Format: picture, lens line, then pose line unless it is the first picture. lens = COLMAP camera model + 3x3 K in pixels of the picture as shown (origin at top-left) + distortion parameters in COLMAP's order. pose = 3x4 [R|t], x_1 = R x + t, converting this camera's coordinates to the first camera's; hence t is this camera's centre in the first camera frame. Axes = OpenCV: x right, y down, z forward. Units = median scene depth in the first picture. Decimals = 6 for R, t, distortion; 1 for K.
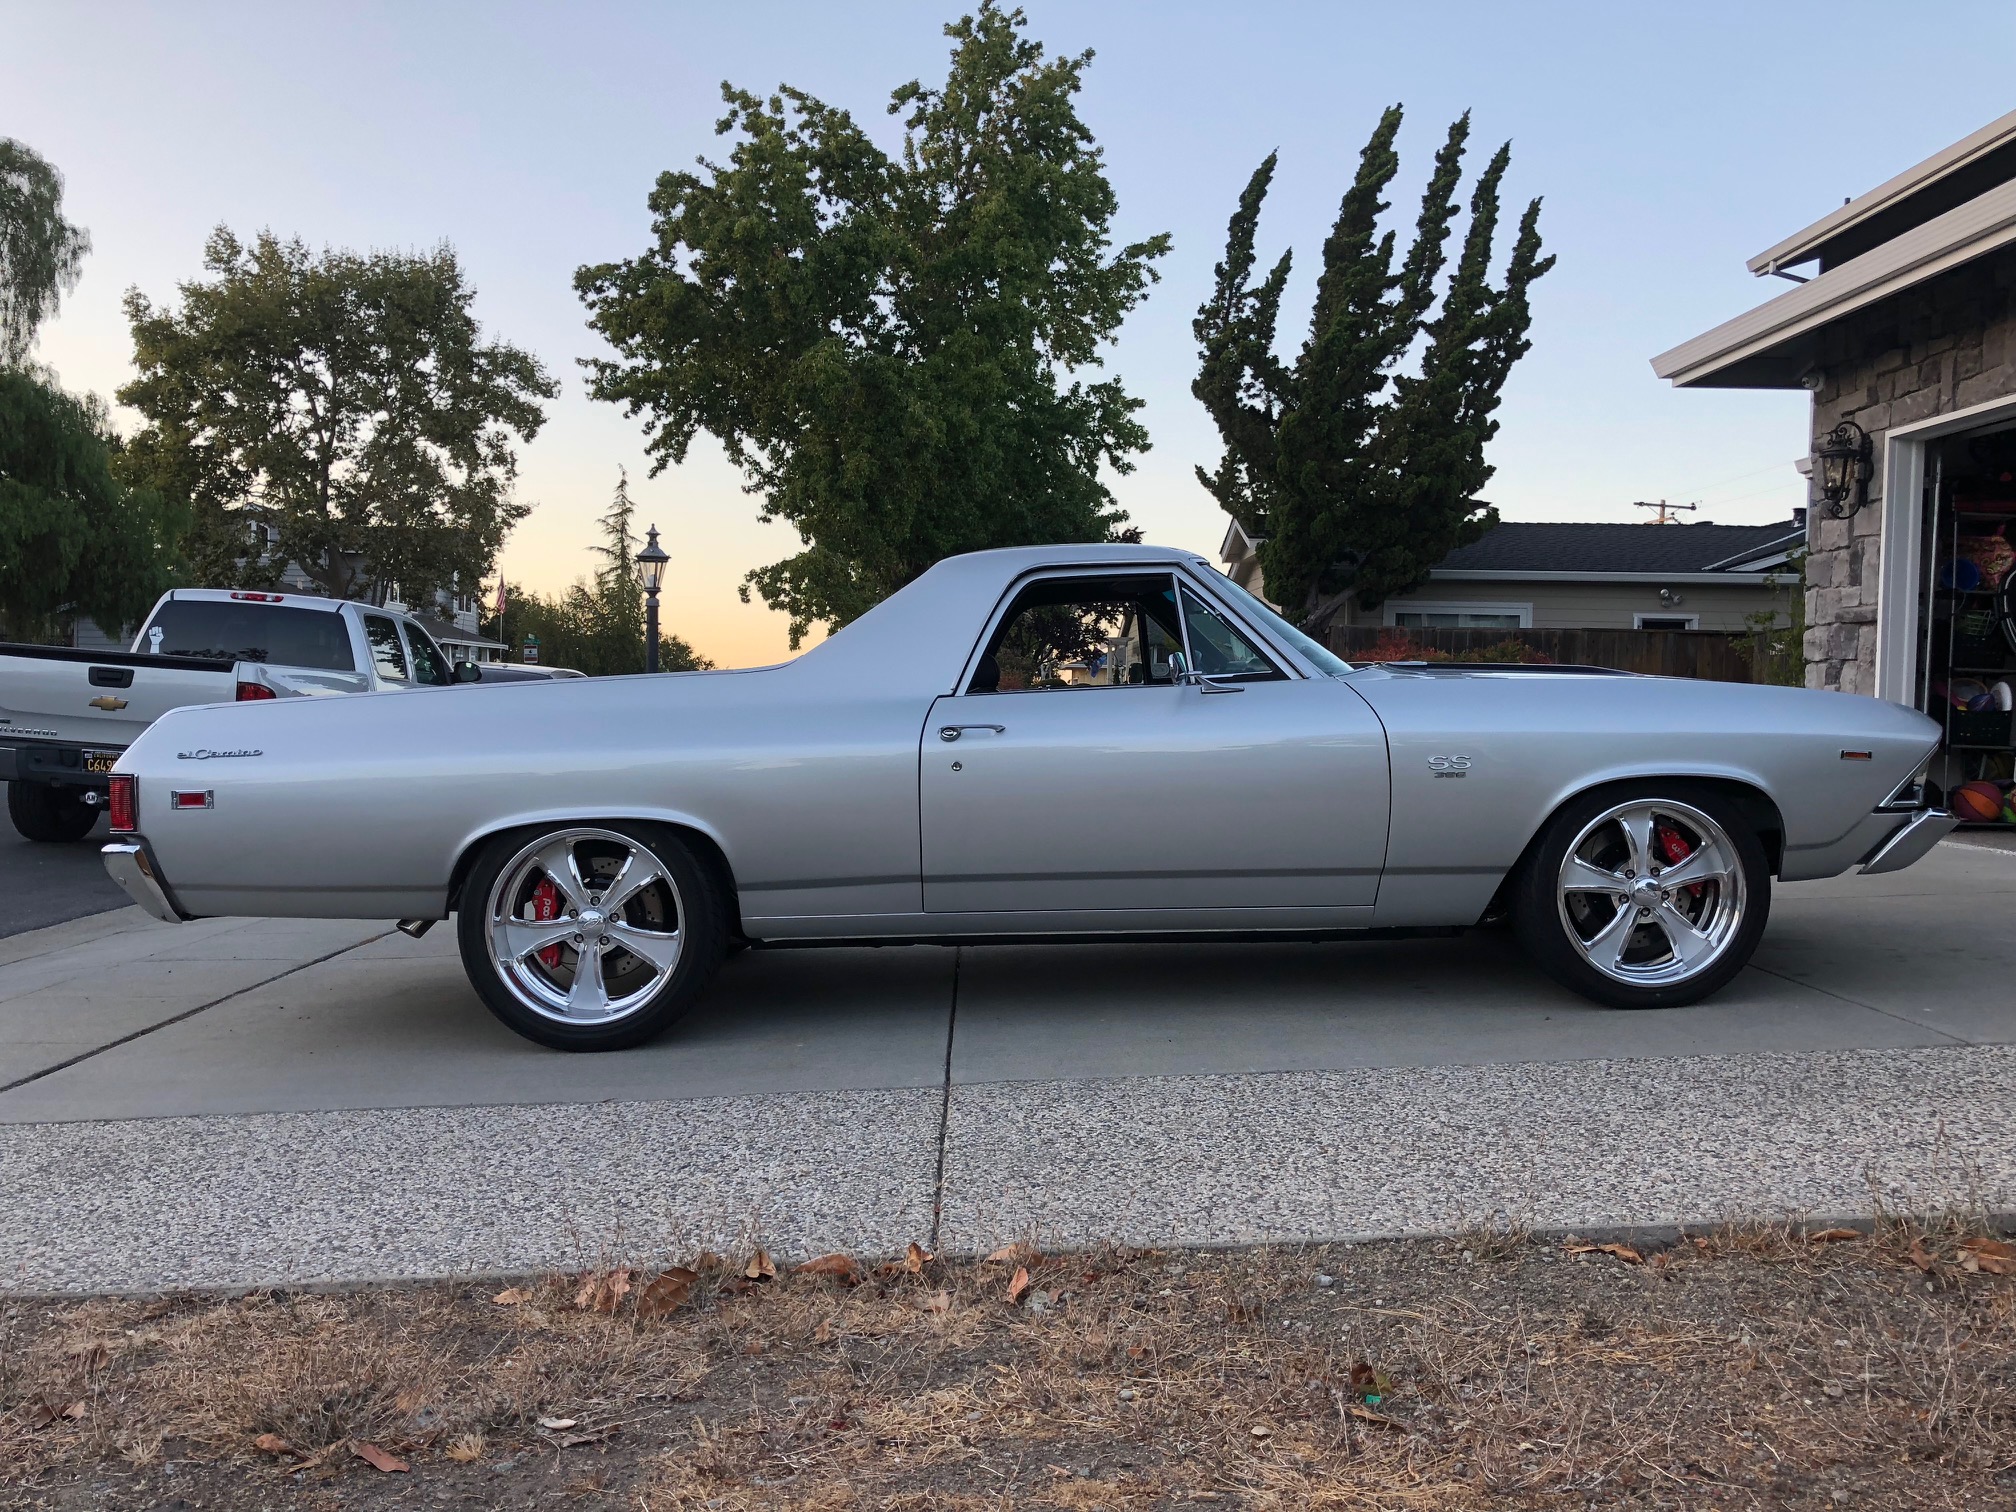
lens RADIAL K [[1644.5, 0, 1008.6], [0, 1644.5, 759.2], [0, 0, 1]] dist [0.011562, 0.004008]
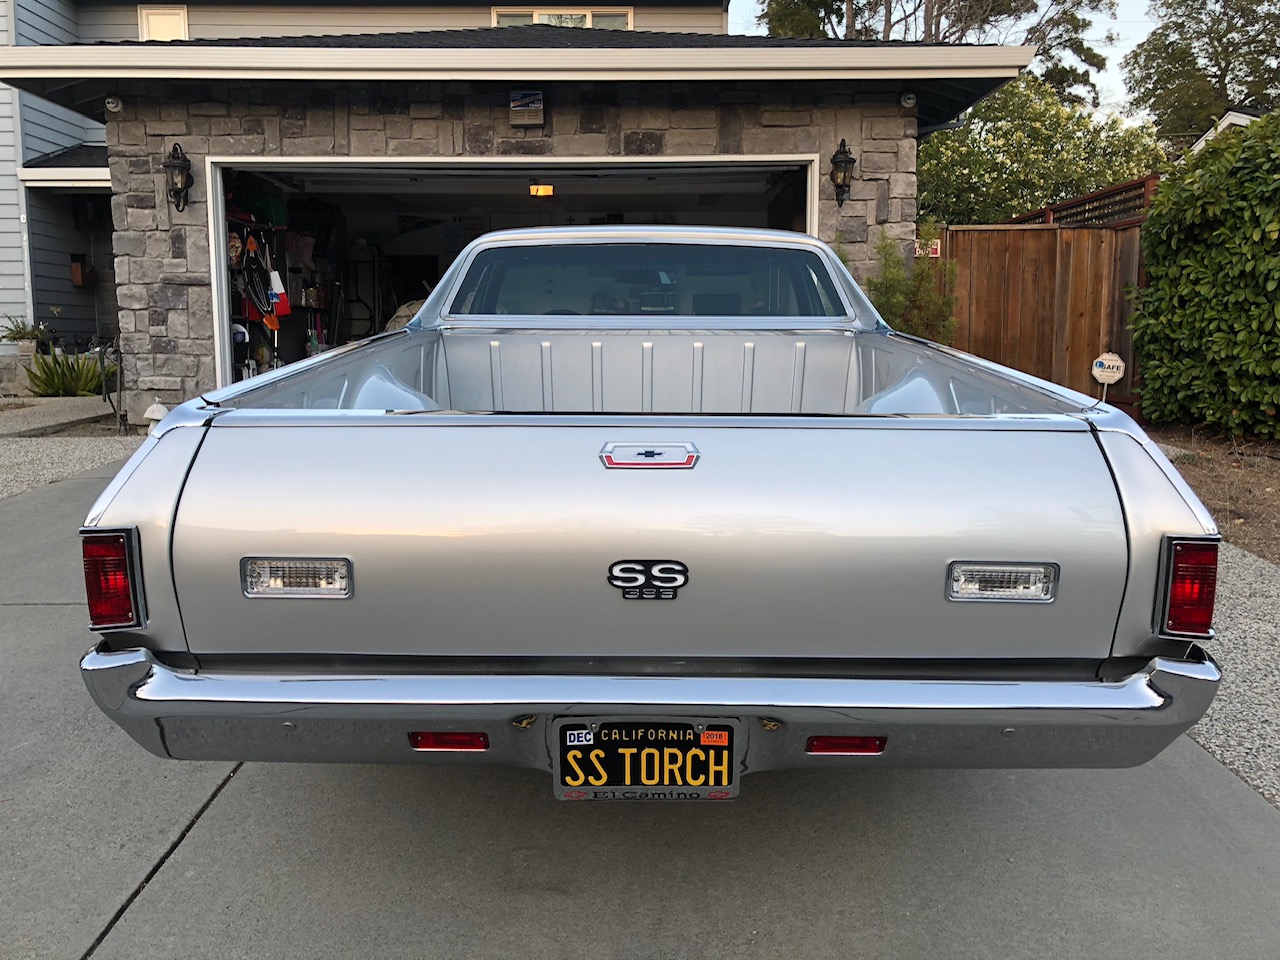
lens RADIAL K [[1044.1, 0, 637.6], [0, 1044.1, 479.5], [0, 0, 1]] dist [0.011562, 0.004008]
pose [[0.028193, -0.142272, 0.989426, -0.432512], [0.038166, 0.989251, 0.141159, -0.026751], [-0.998874, 0.033783, 0.033320, 0.574112]]
